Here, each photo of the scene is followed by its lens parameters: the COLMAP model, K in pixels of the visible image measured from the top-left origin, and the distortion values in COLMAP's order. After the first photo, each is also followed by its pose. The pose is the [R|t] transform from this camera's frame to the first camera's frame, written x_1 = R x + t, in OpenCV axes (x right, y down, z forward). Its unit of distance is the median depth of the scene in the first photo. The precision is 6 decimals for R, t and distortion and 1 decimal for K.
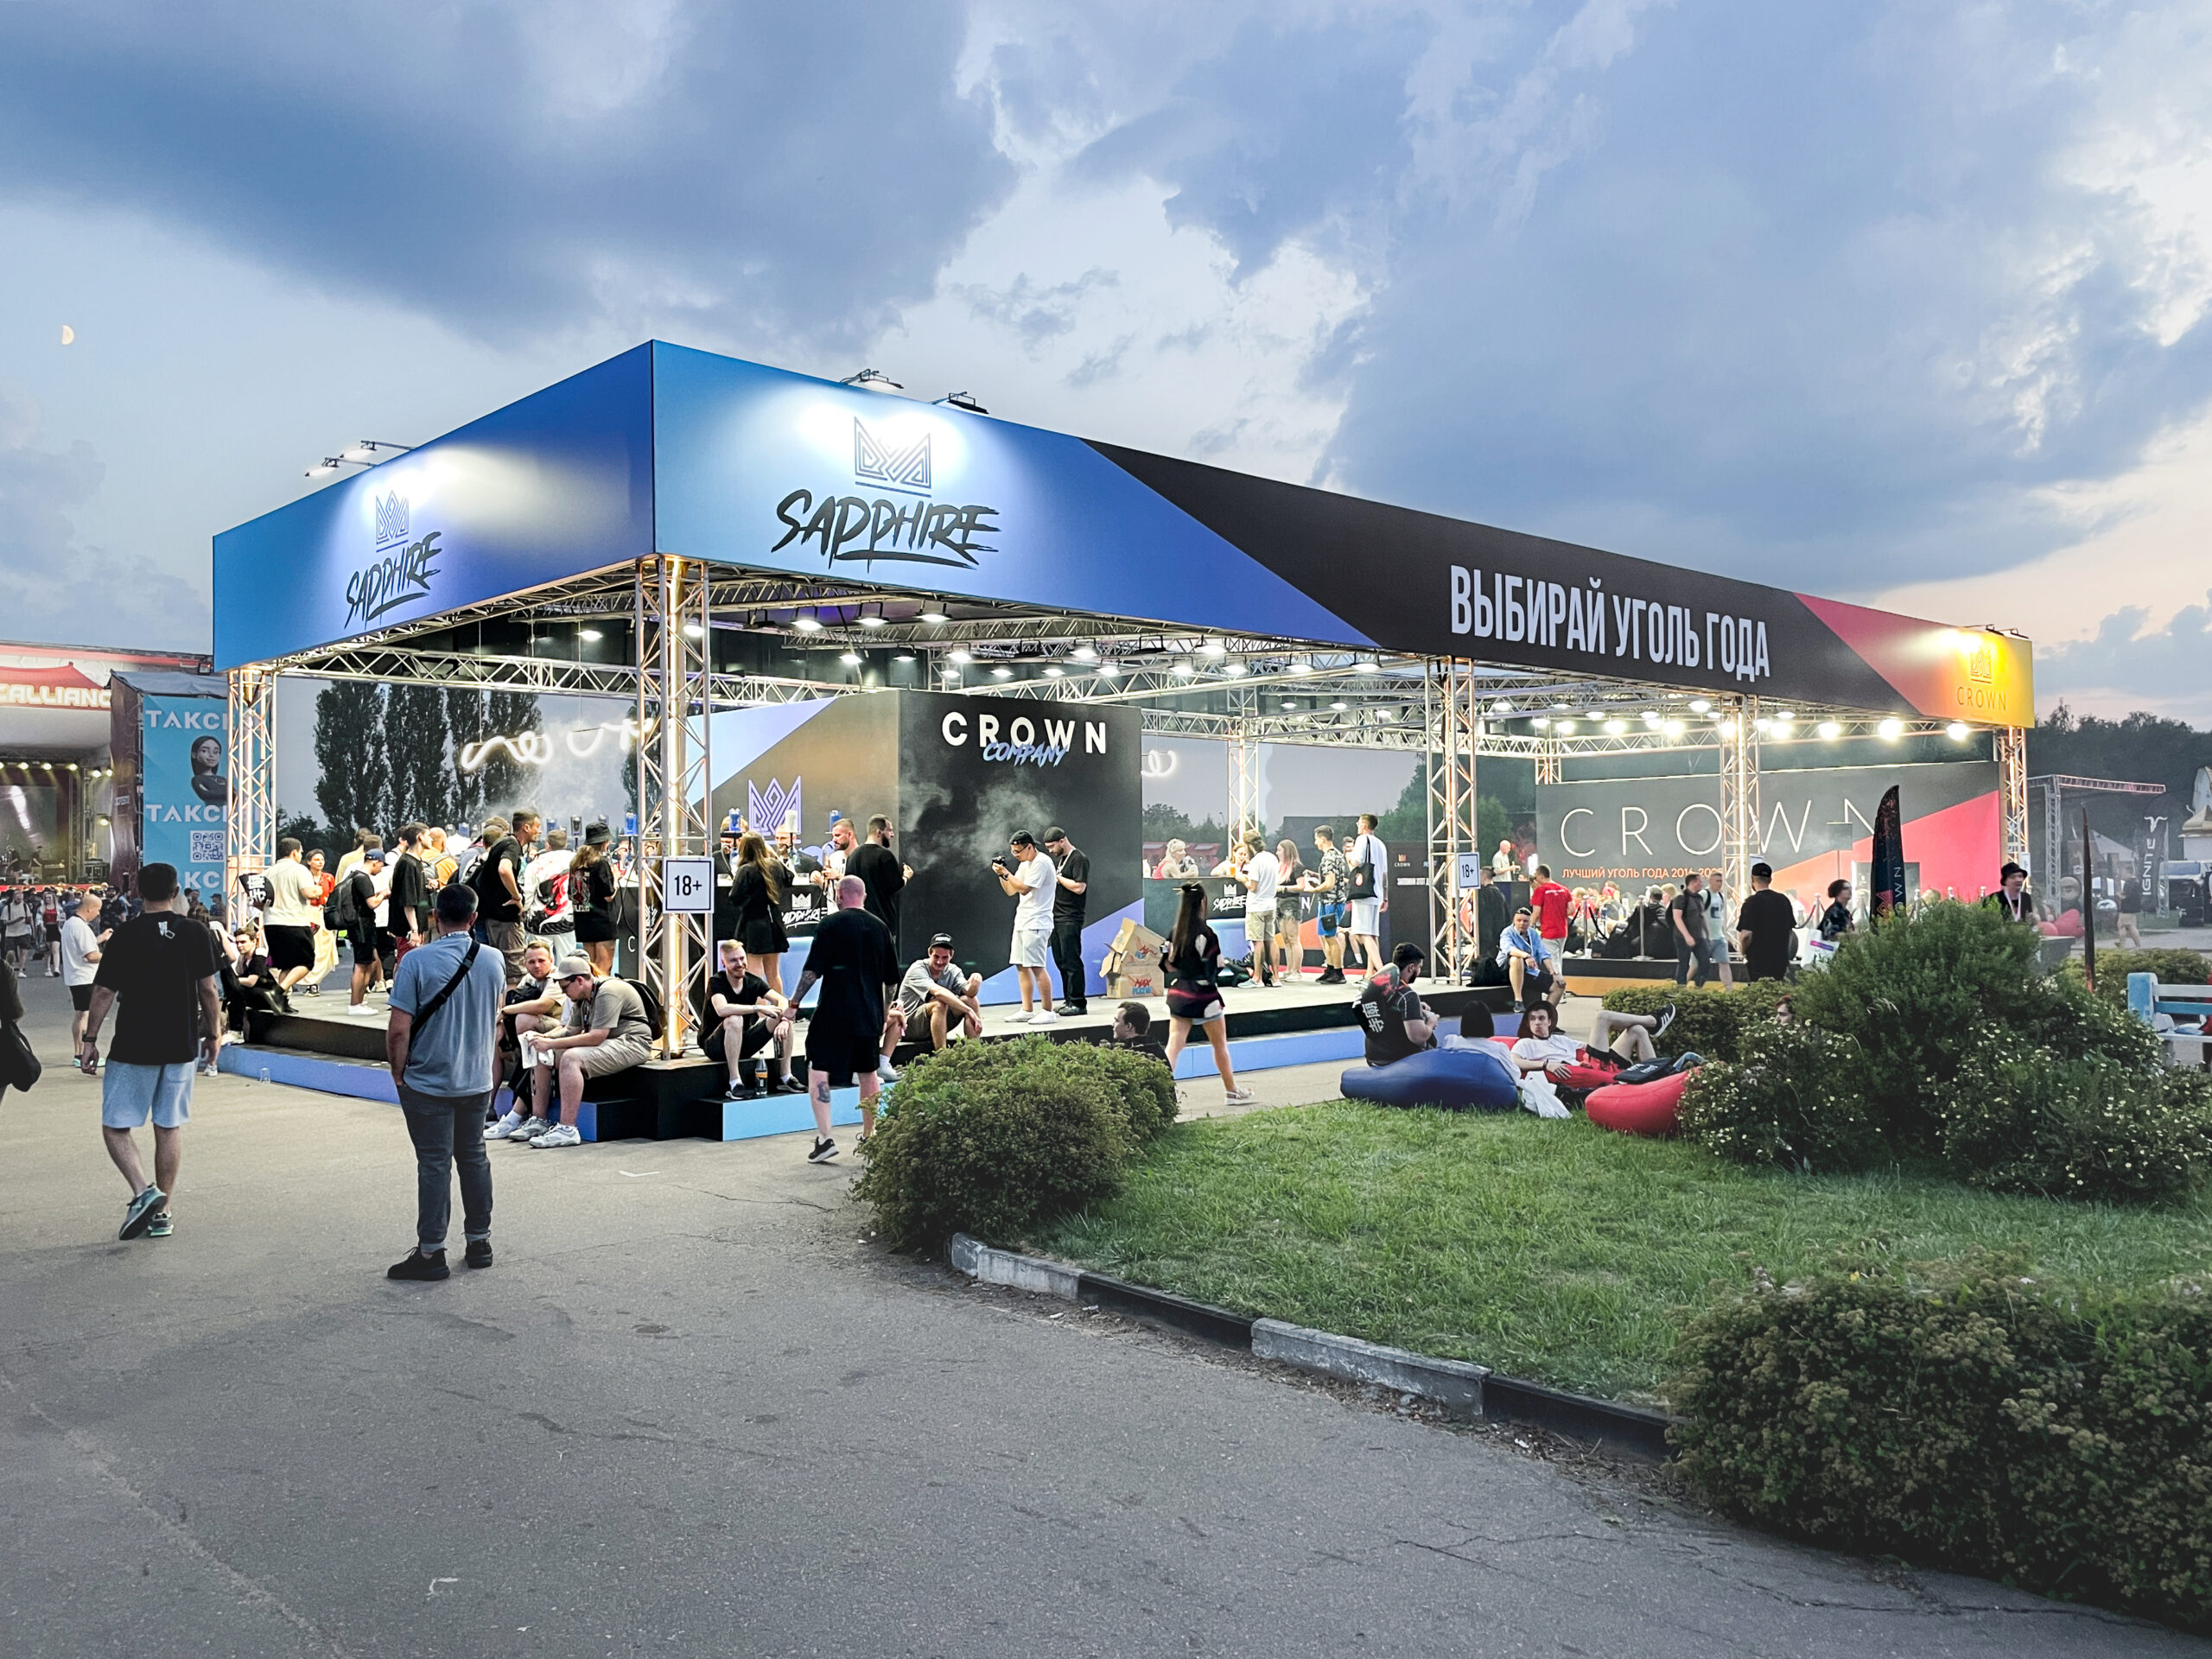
lens RADIAL K [[1733.9, 0, 1115.3], [0, 1733.9, 827.4], [0, 0, 1]] dist [0.069833, -0.017282]
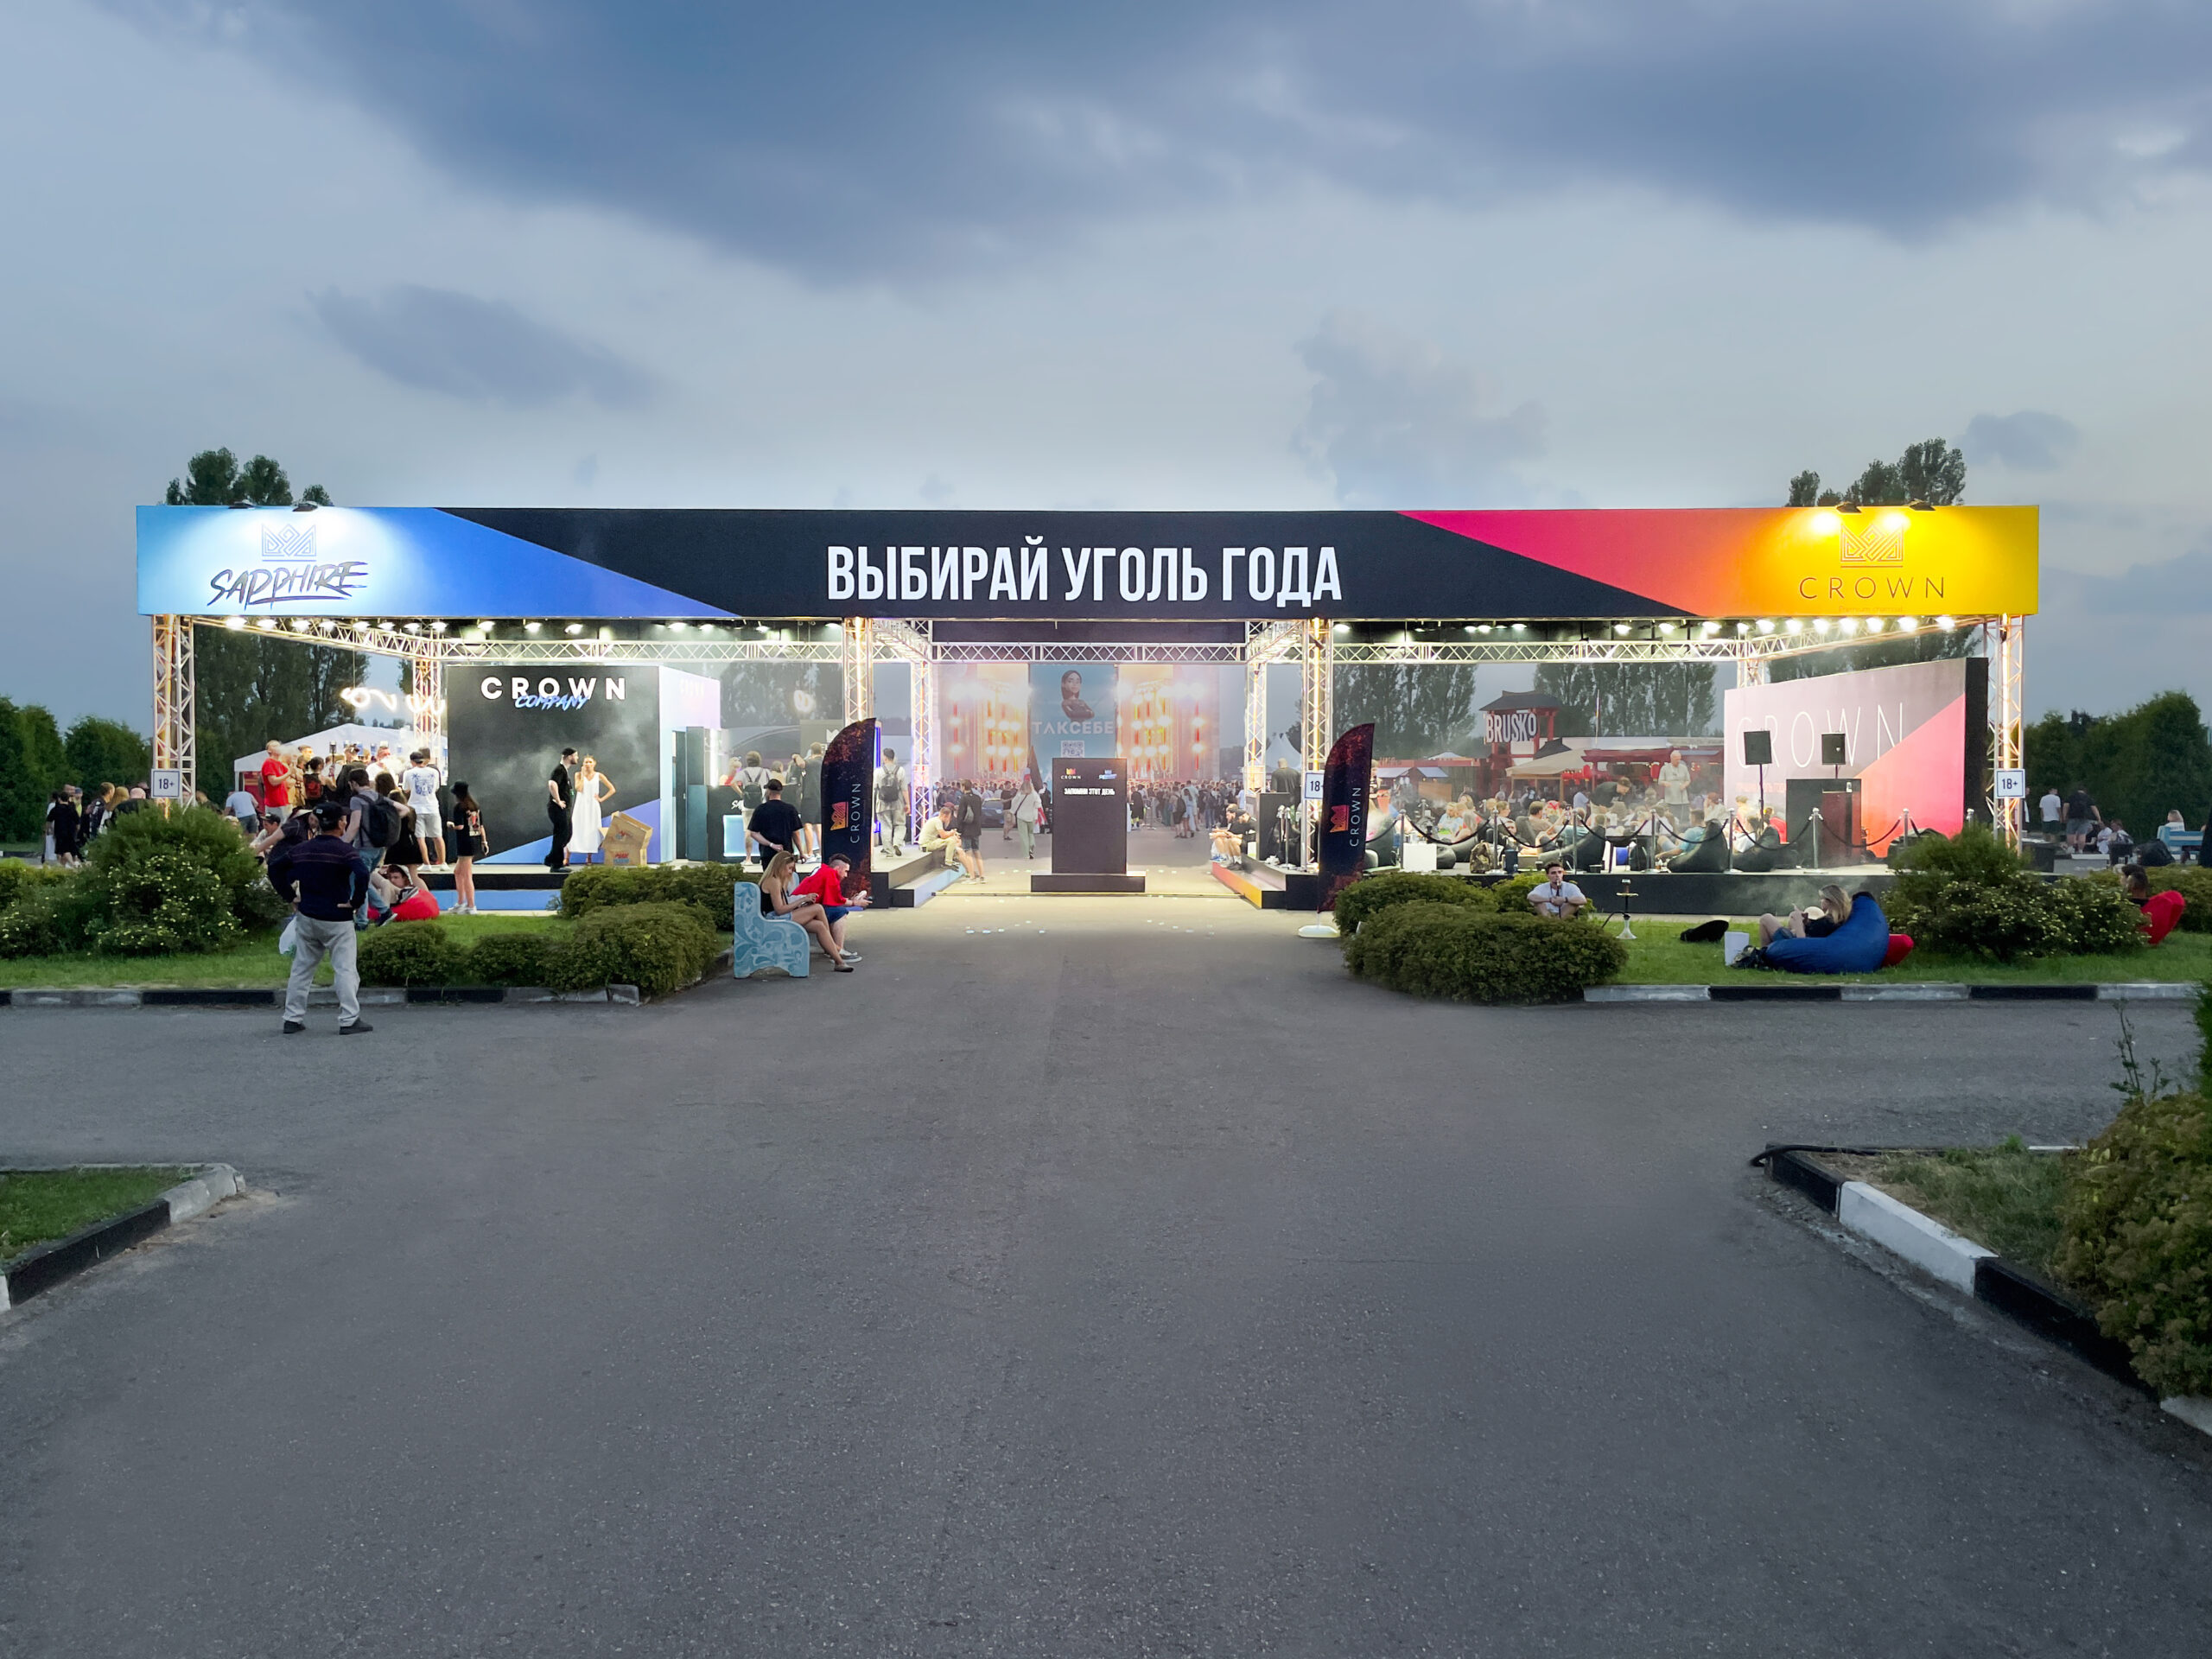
lens RADIAL K [[1733.9, 0, 1095.5], [0, 1733.9, 820.0], [0, 0, 1]] dist [0.069833, -0.017282]
pose [[0.731390, 0.027484, -0.681405, 1.177520], [0.008096, 0.998767, 0.048974, -0.008492], [0.681911, -0.041336, 0.730266, 0.168893]]
